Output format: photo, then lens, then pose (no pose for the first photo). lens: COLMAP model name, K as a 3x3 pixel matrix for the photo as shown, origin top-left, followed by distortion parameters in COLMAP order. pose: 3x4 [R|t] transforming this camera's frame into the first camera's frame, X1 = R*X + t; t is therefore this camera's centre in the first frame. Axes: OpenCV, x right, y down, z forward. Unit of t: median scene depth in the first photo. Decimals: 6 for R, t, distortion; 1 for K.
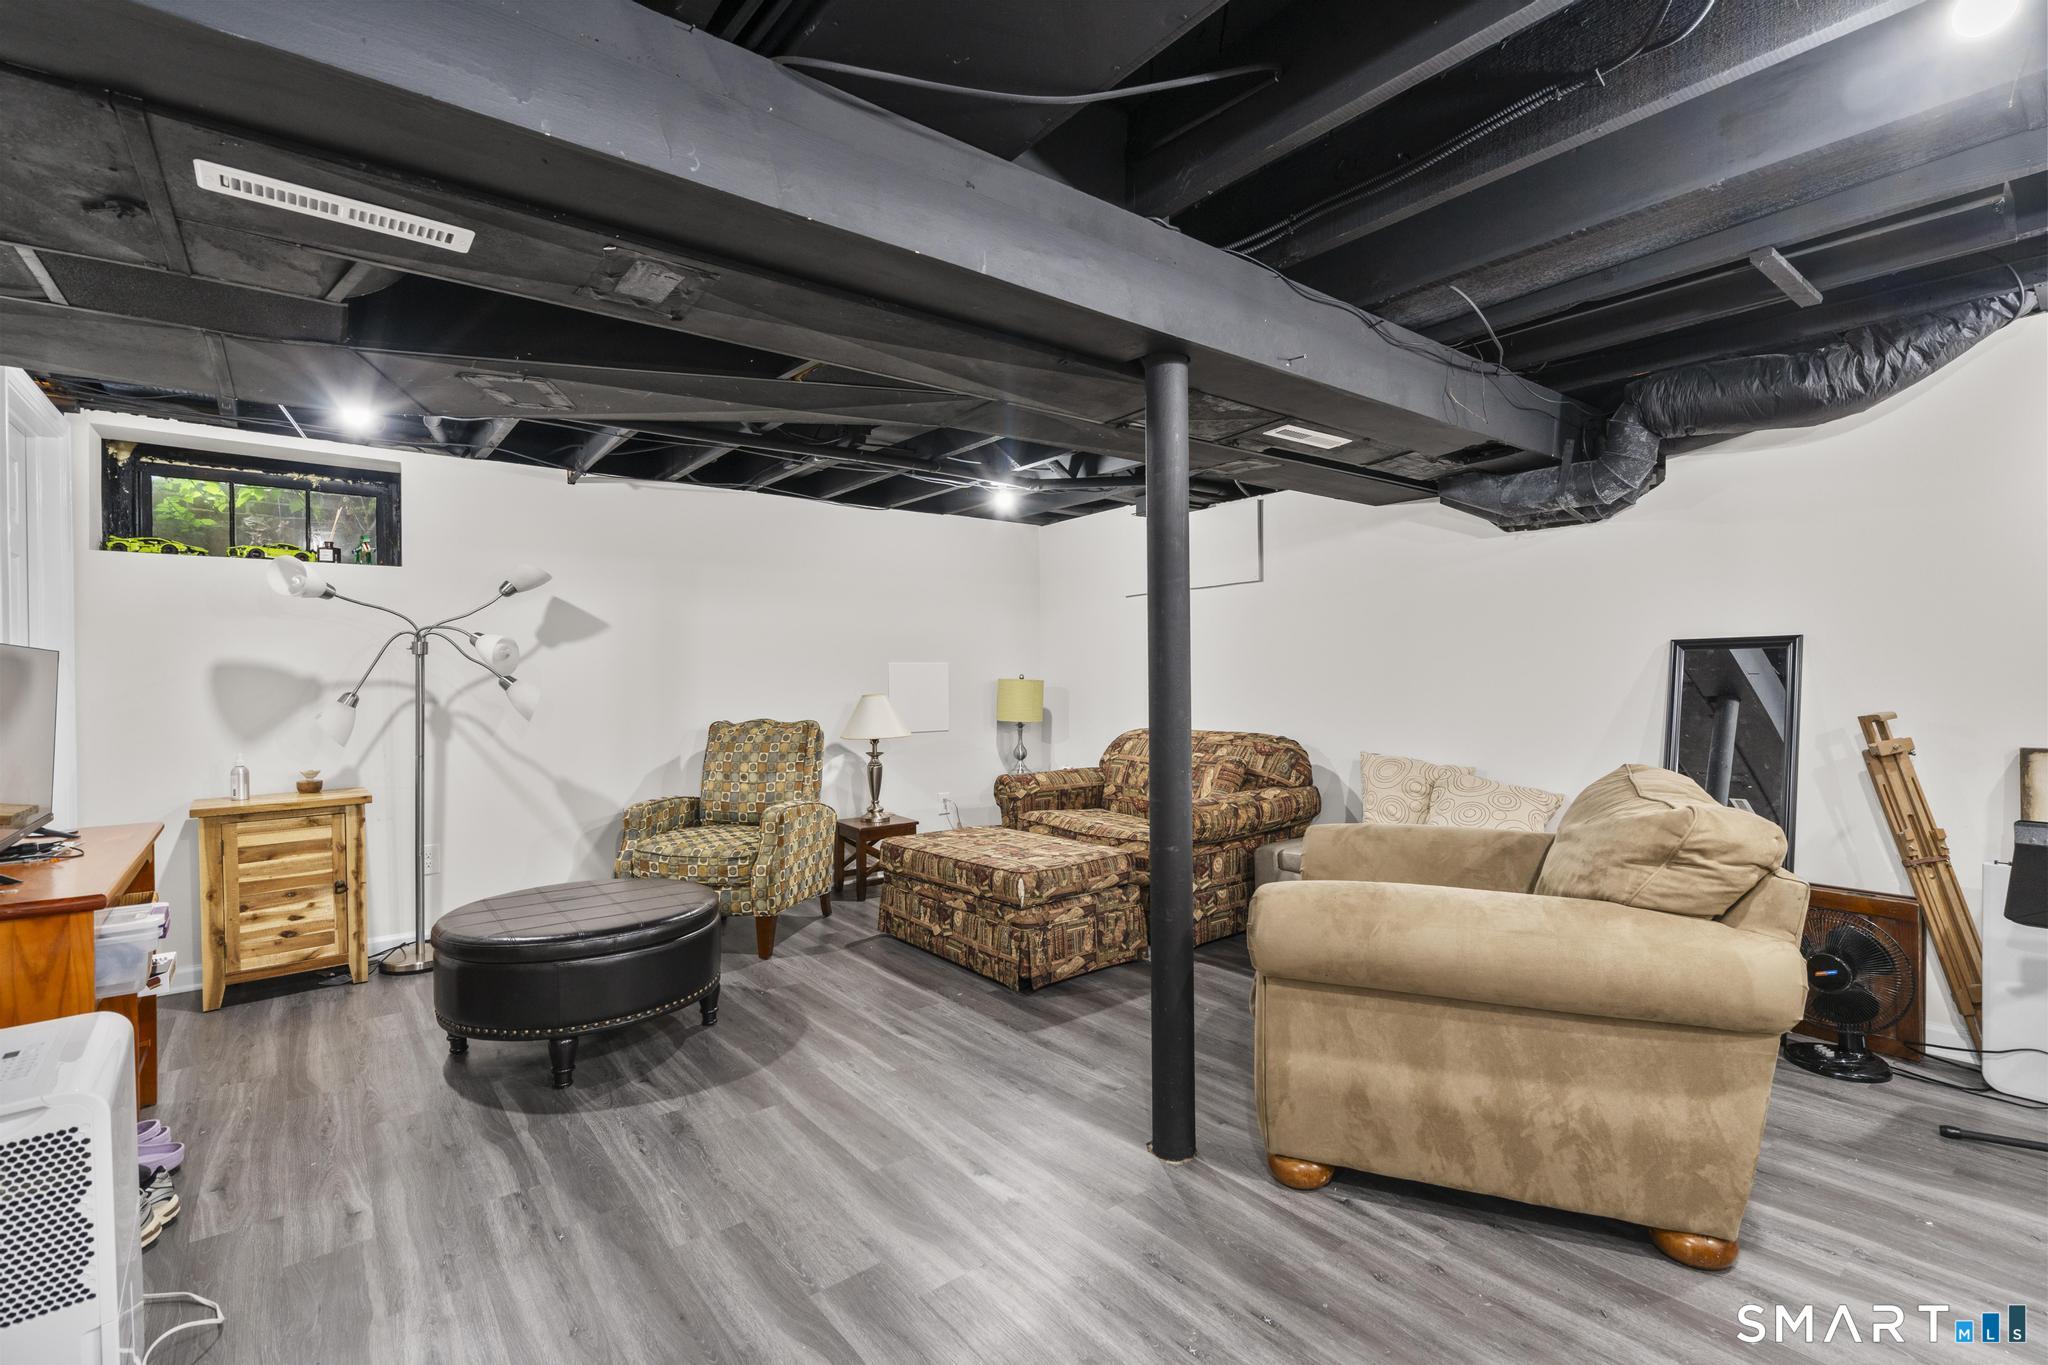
lens RADIAL K [[929.1, 0, 1021.1], [0, 929.1, 682.4], [0, 0, 1]] dist [0.004314, 0.000121]
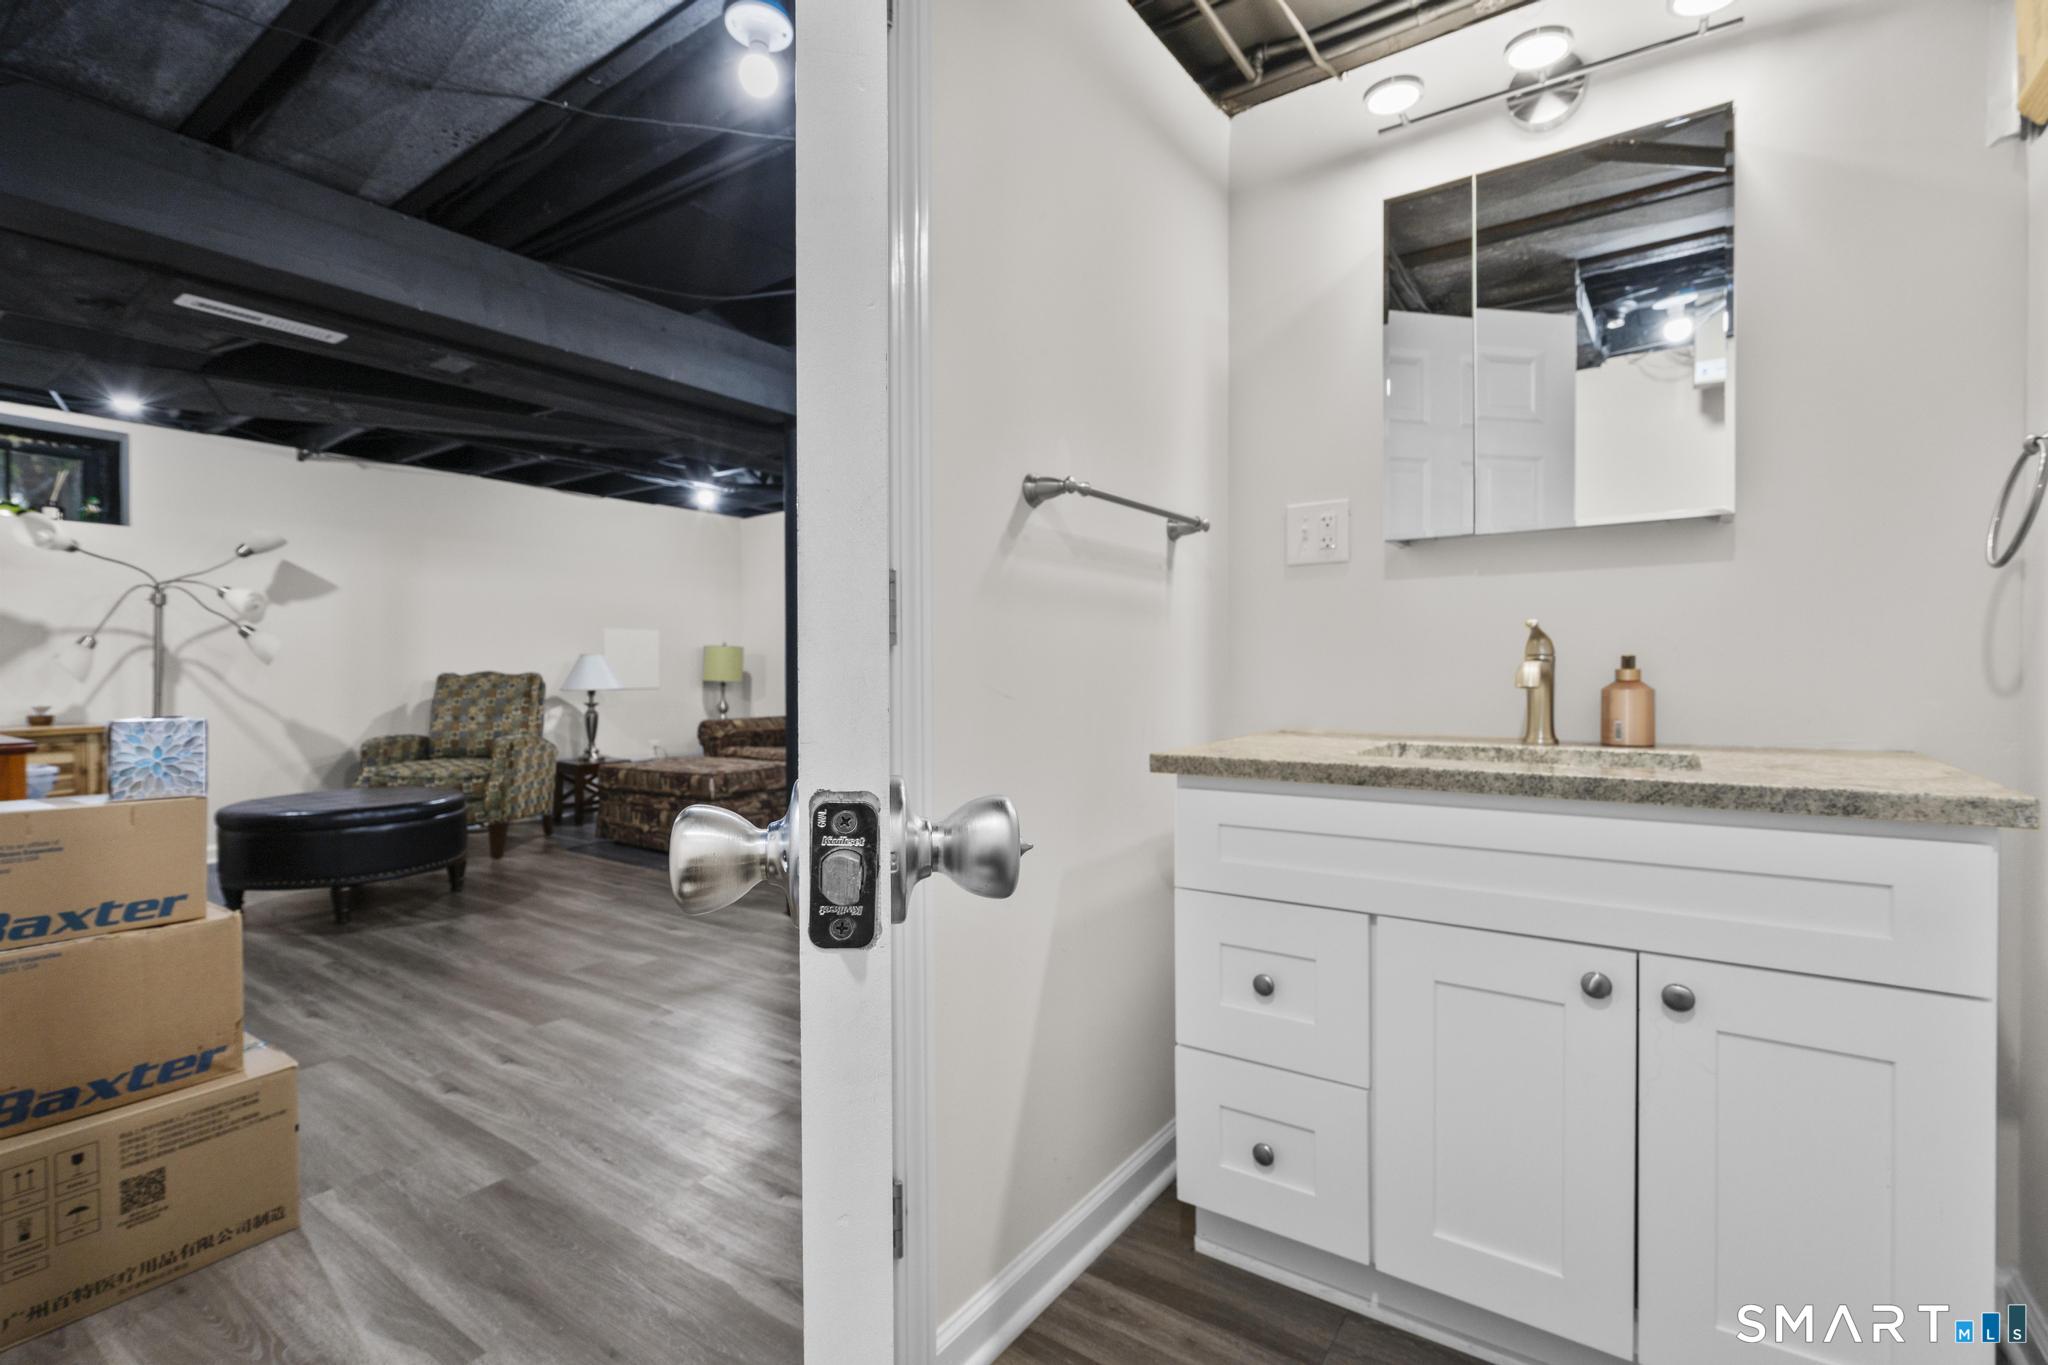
lens RADIAL K [[929.1, 0, 1027.7], [0, 929.1, 682.4], [0, 0, 1]] dist [0.004314, 0.000121]
pose [[0.957526, 0.003490, 0.288325, 0.040774], [-0.005208, 0.999973, 0.005189, 0.048277], [-0.288300, -0.006470, 0.957518, -0.362836]]
